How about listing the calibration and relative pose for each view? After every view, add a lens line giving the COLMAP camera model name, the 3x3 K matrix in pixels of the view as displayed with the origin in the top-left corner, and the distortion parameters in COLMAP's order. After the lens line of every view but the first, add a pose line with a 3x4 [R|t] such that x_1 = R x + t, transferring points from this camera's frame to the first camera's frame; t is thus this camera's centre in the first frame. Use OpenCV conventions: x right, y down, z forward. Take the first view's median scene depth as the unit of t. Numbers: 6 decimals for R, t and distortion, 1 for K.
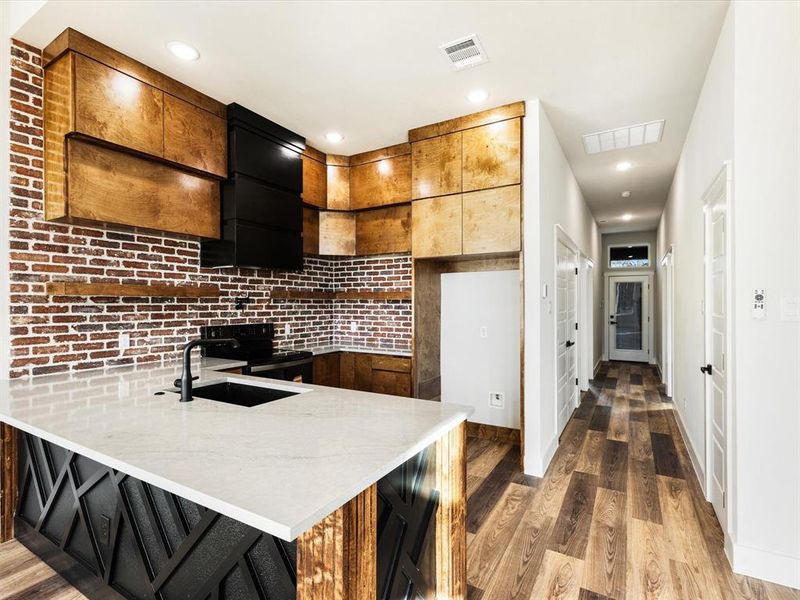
lens RADIAL K [[388.4, 0, 408.0], [0, 388.4, 297.6], [0, 0, 1]] dist [0.000947, -0.001118]
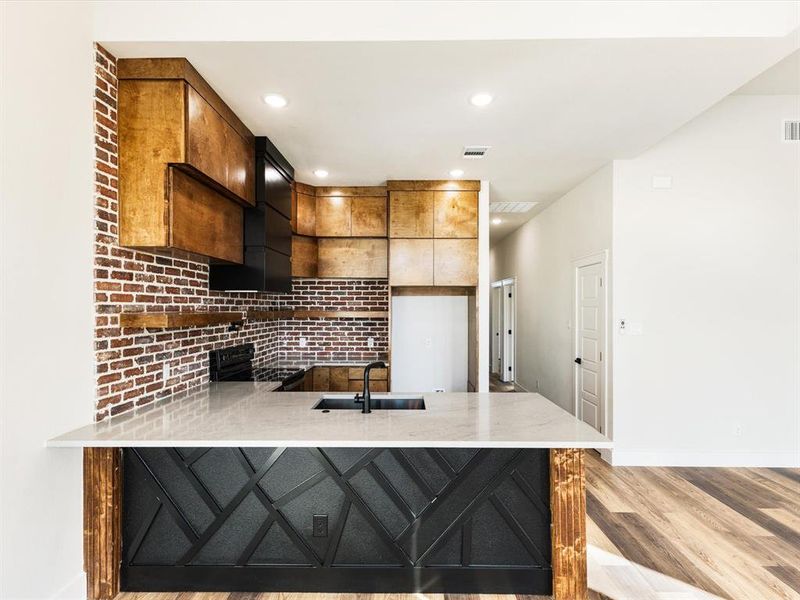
lens RADIAL K [[388.4, 0, 408.0], [0, 388.4, 297.6], [0, 0, 1]] dist [0.000947, -0.001118]
pose [[0.868868, 0.015542, 0.494800, -0.621876], [-0.010989, 0.999866, -0.012110, -0.056748], [-0.494922, 0.005085, 0.868923, -0.104159]]
